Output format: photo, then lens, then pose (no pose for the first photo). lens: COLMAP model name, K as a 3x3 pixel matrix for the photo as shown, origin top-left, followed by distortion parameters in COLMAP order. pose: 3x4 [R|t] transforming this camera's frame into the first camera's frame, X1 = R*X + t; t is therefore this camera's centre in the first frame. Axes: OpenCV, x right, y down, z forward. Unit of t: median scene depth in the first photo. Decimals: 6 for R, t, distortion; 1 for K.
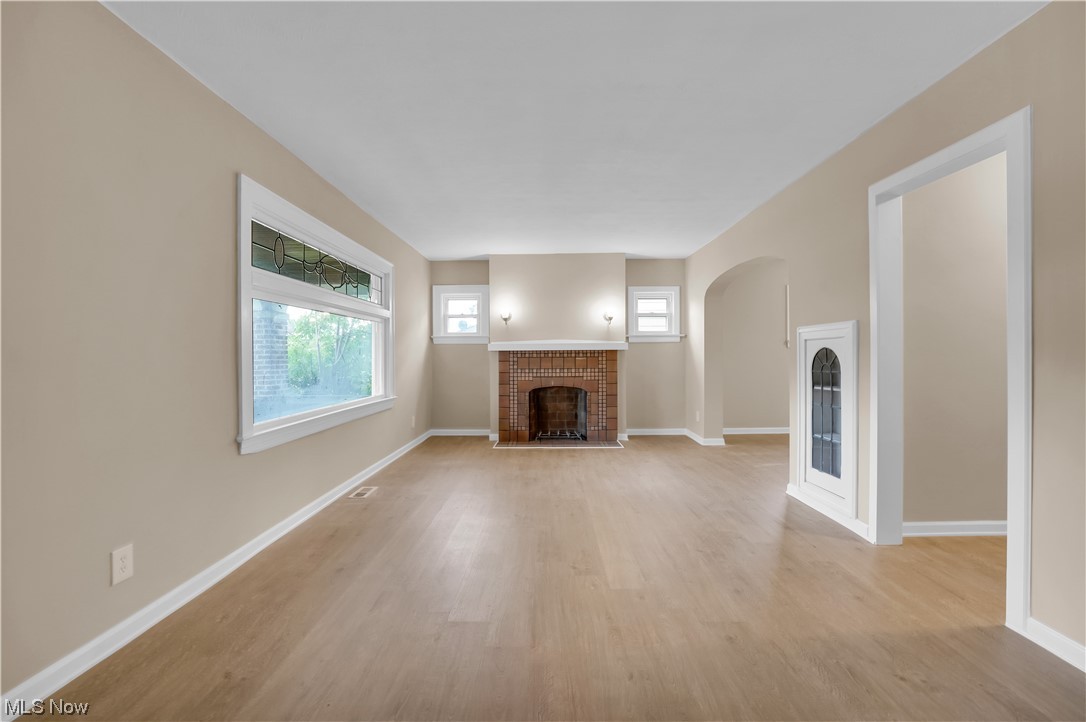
lens RADIAL K [[450.1, 0, 542.1], [0, 450.1, 361.0], [0, 0, 1]] dist [-0.032713, 0.004759]
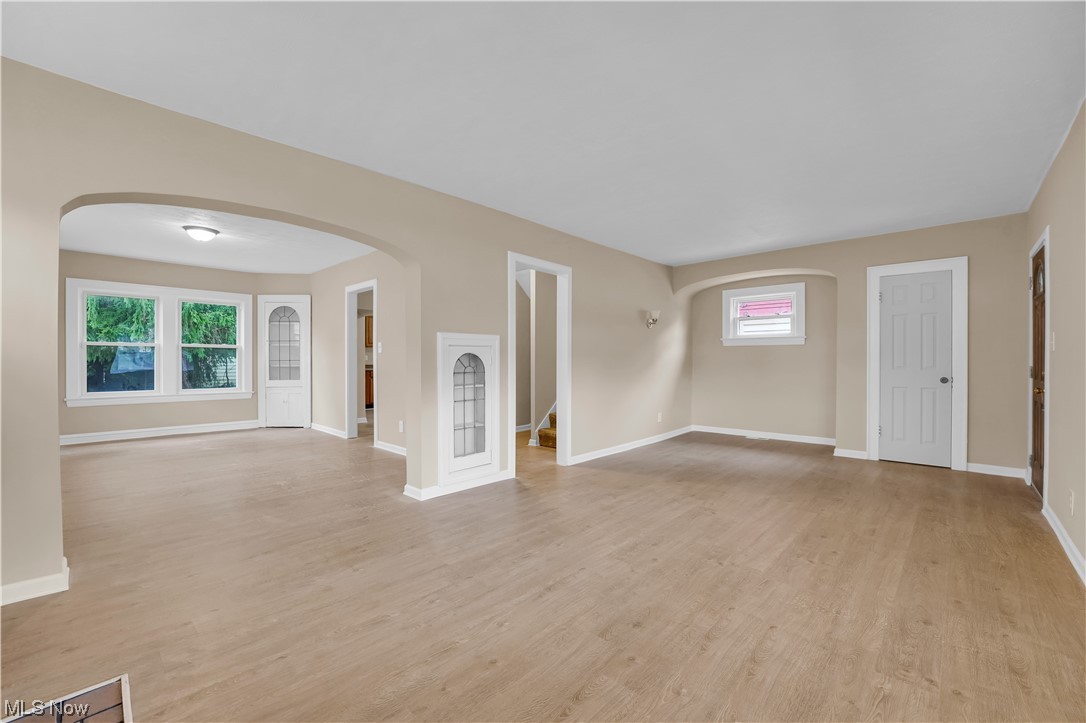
lens RADIAL K [[450.1, 0, 542.1], [0, 450.1, 361.5], [0, 0, 1]] dist [-0.032713, 0.004759]
pose [[-0.736586, 0.002404, 0.676340, -0.459063], [0.008116, 0.999953, 0.005284, -0.015205], [-0.676295, 0.009381, -0.736571, 2.312054]]
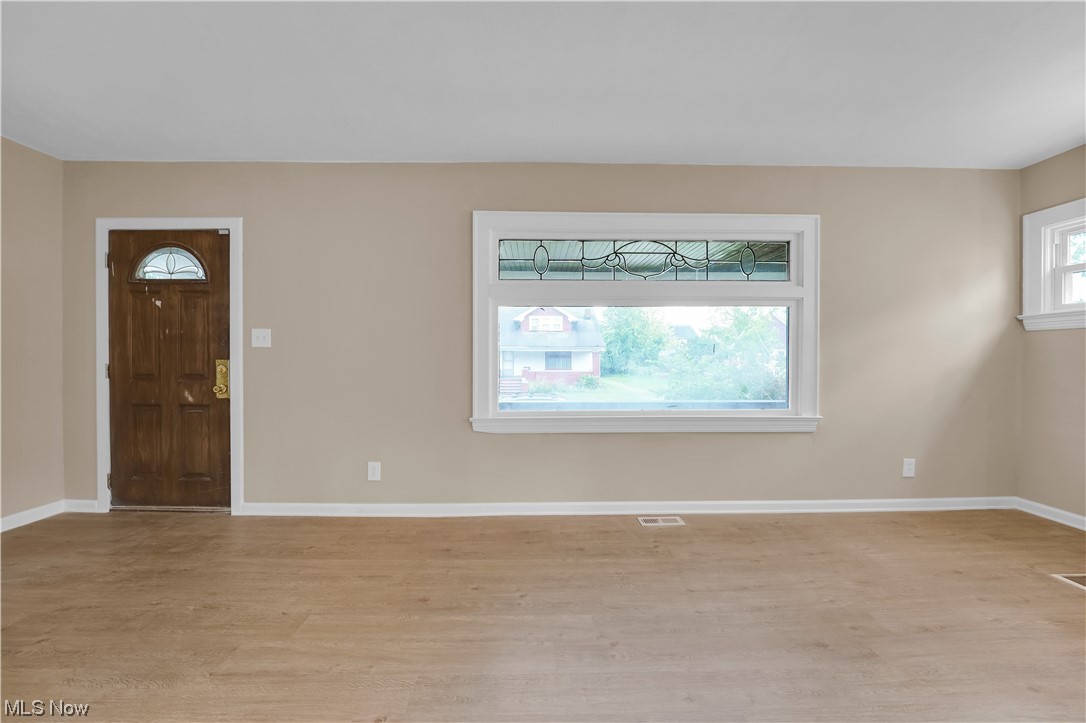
lens RADIAL K [[450.1, 0, 542.1], [0, 450.1, 361.5], [0, 0, 1]] dist [-0.032713, 0.004759]
pose [[0.029770, 0.015969, -0.999429, 0.624755], [-0.009769, 0.999829, 0.015685, -0.013193], [0.999509, 0.009296, 0.029920, 1.163858]]
